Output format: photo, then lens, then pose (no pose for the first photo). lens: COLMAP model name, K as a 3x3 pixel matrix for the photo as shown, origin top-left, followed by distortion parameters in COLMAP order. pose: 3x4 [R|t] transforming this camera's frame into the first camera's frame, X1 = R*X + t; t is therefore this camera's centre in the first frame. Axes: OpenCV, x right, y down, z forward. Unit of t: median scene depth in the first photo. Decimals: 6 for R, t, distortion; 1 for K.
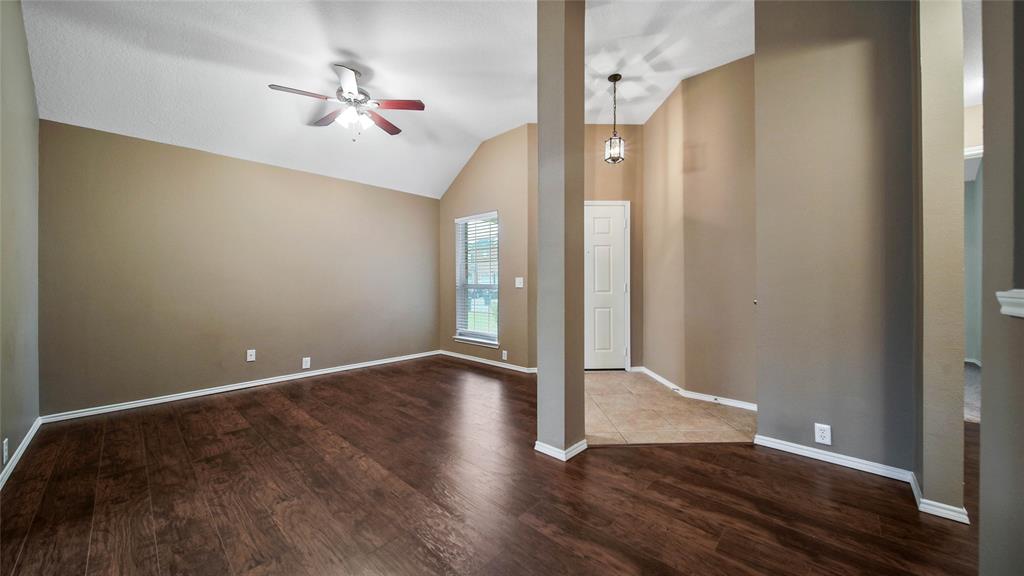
lens RADIAL K [[362.7, 0, 510.2], [0, 362.7, 284.1], [0, 0, 1]] dist [-0.003173, -0.000691]
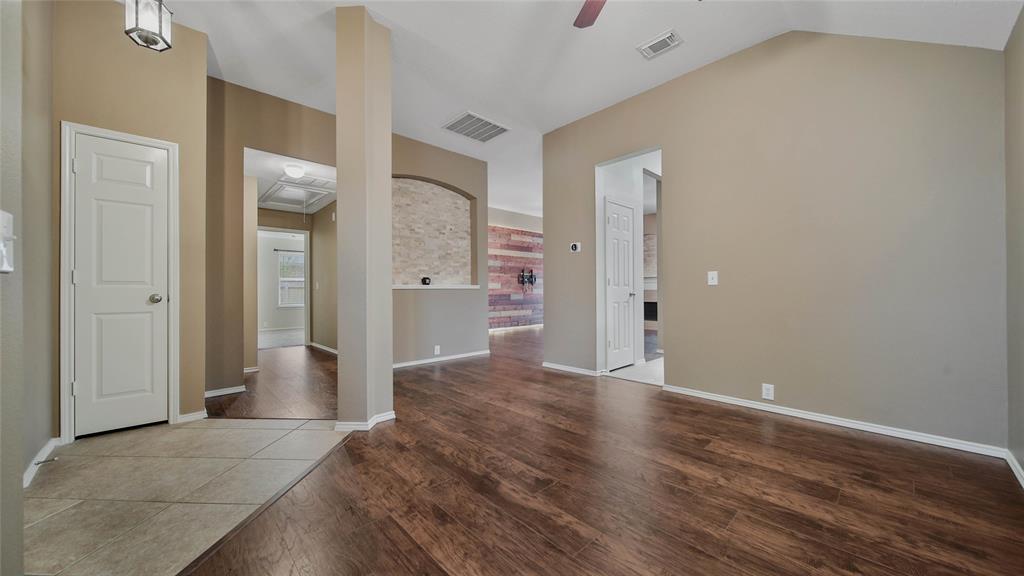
lens RADIAL K [[362.7, 0, 511.9], [0, 362.7, 288.0], [0, 0, 1]] dist [-0.003173, -0.000691]
pose [[-0.998023, 0.006810, 0.062486, -0.367711], [0.006579, 0.999971, -0.003908, 0.032456], [-0.062511, -0.003489, -0.998038, 2.025085]]
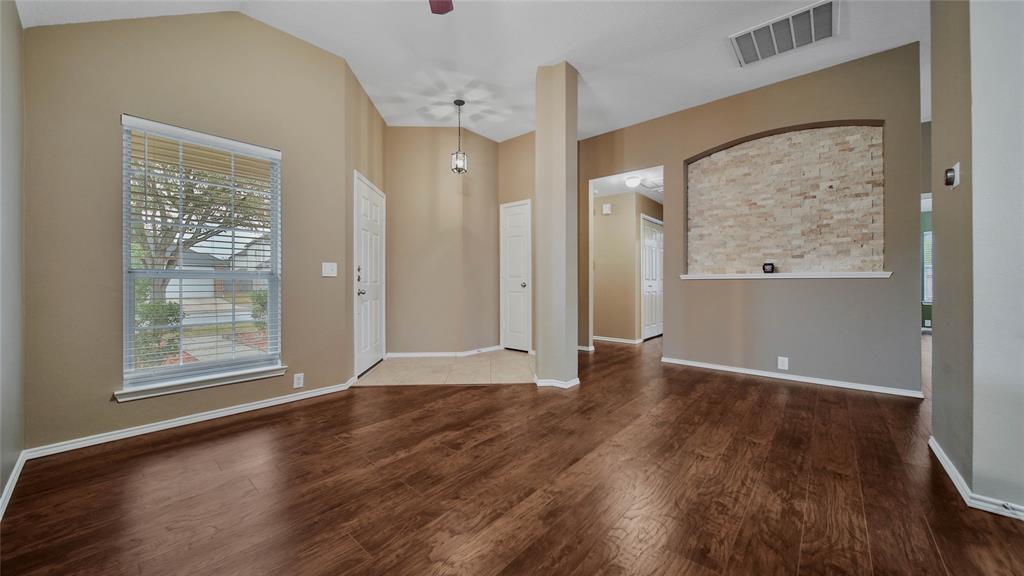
lens RADIAL K [[362.7, 0, 511.0], [0, 362.7, 283.5], [0, 0, 1]] dist [-0.003173, -0.000691]
pose [[-0.030562, -0.002745, 0.999529, -1.247302], [0.003541, 0.999990, 0.002855, 0.038934], [-0.999527, 0.003626, -0.030552, 1.172770]]
